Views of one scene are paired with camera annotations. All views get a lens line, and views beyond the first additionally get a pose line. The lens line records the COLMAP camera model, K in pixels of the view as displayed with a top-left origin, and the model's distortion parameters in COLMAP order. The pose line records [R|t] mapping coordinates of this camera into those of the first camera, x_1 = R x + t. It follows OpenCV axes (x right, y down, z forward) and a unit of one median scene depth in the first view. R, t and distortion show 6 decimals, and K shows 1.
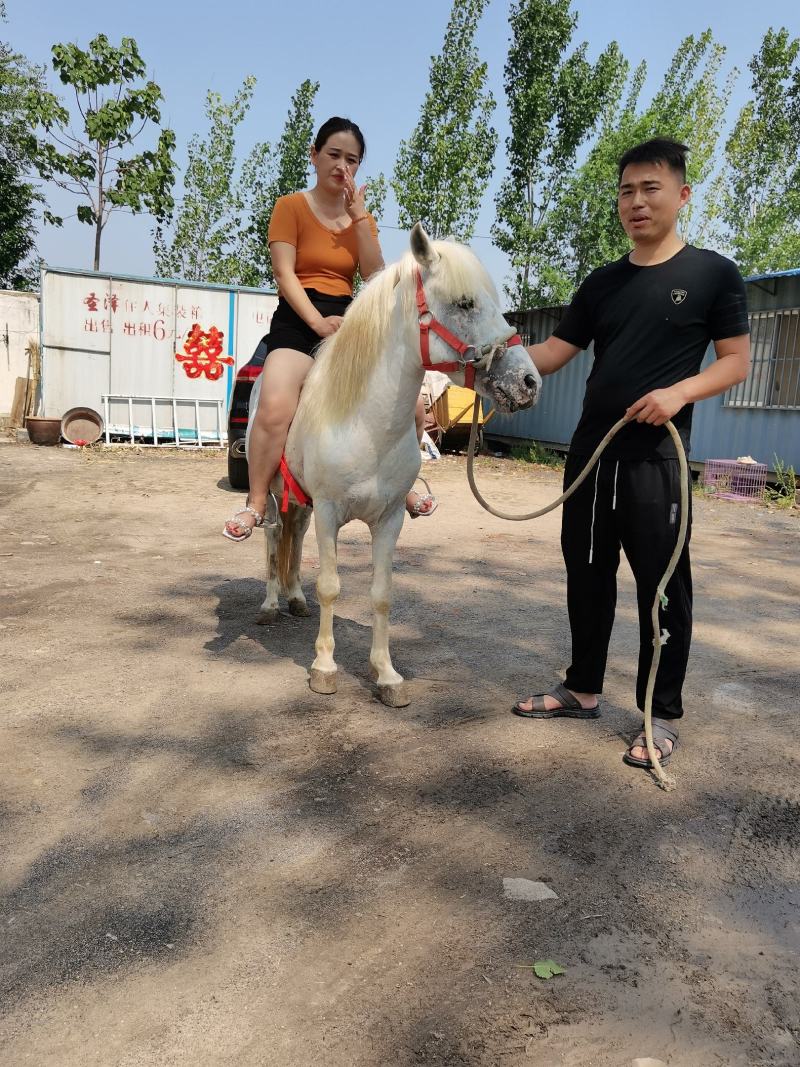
lens RADIAL K [[854.3, 0, 404.5], [0, 854.3, 512.2], [0, 0, 1]] dist [0.029741, -0.056273]
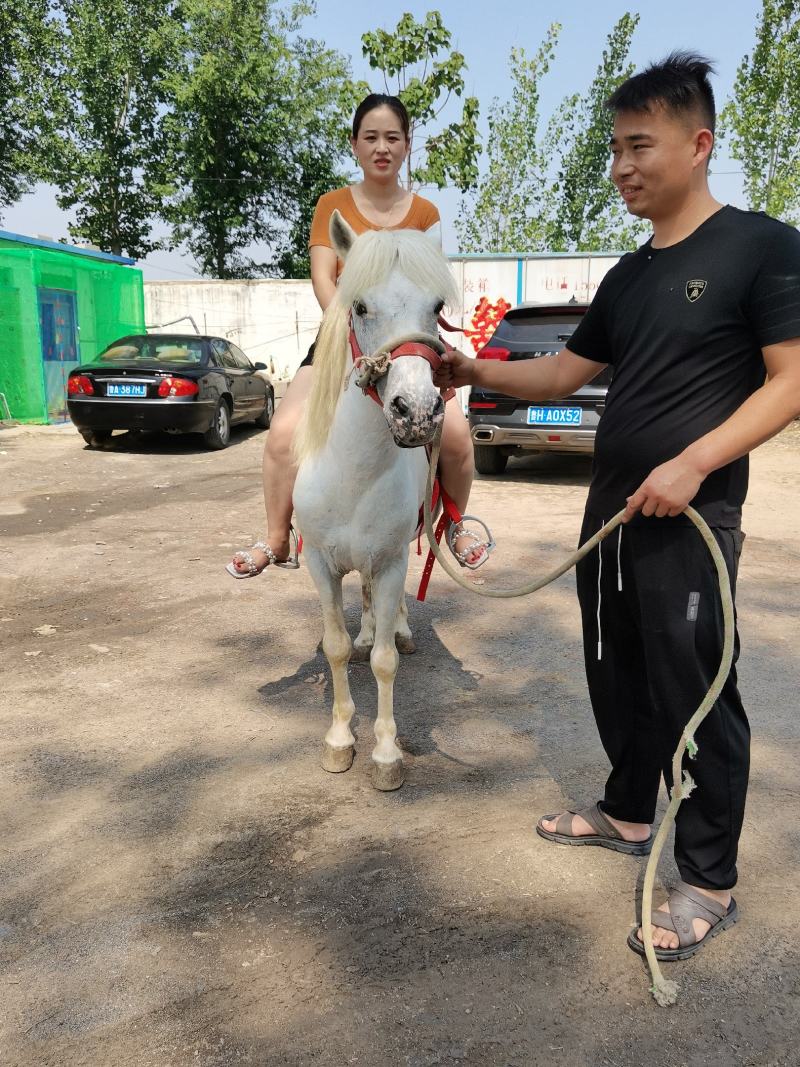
lens RADIAL K [[854.3, 0, 404.5], [0, 854.3, 512.2], [0, 0, 1]] dist [0.029741, -0.056273]
pose [[0.916225, 0.011367, -0.400504, 0.066903], [0.008313, 0.998843, 0.047366, -0.019427], [0.400579, -0.046727, 0.915070, 0.050341]]
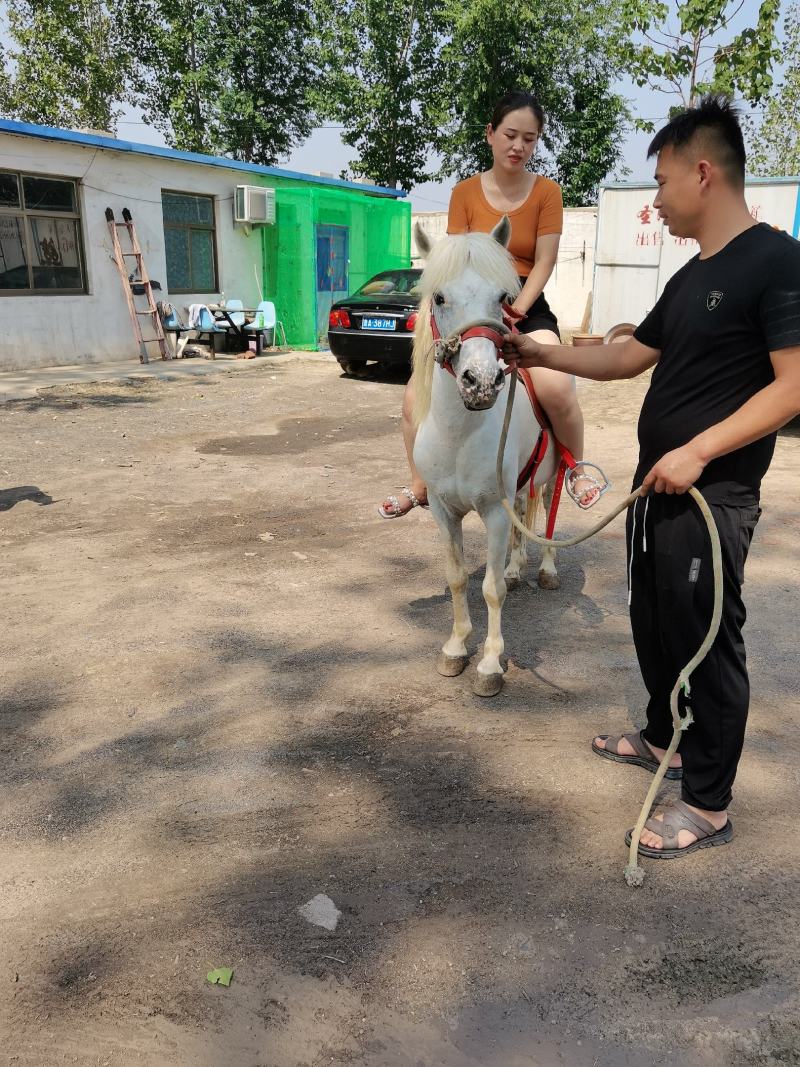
lens RADIAL K [[870.1, 0, 398.6], [0, 870.1, 492.9], [0, 0, 1]] dist [0.034503, -0.049219]
pose [[0.742377, 0.104050, -0.661853, 0.116134], [-0.037216, 0.992746, 0.114327, -0.027942], [0.668947, -0.060242, 0.740864, 0.036200]]
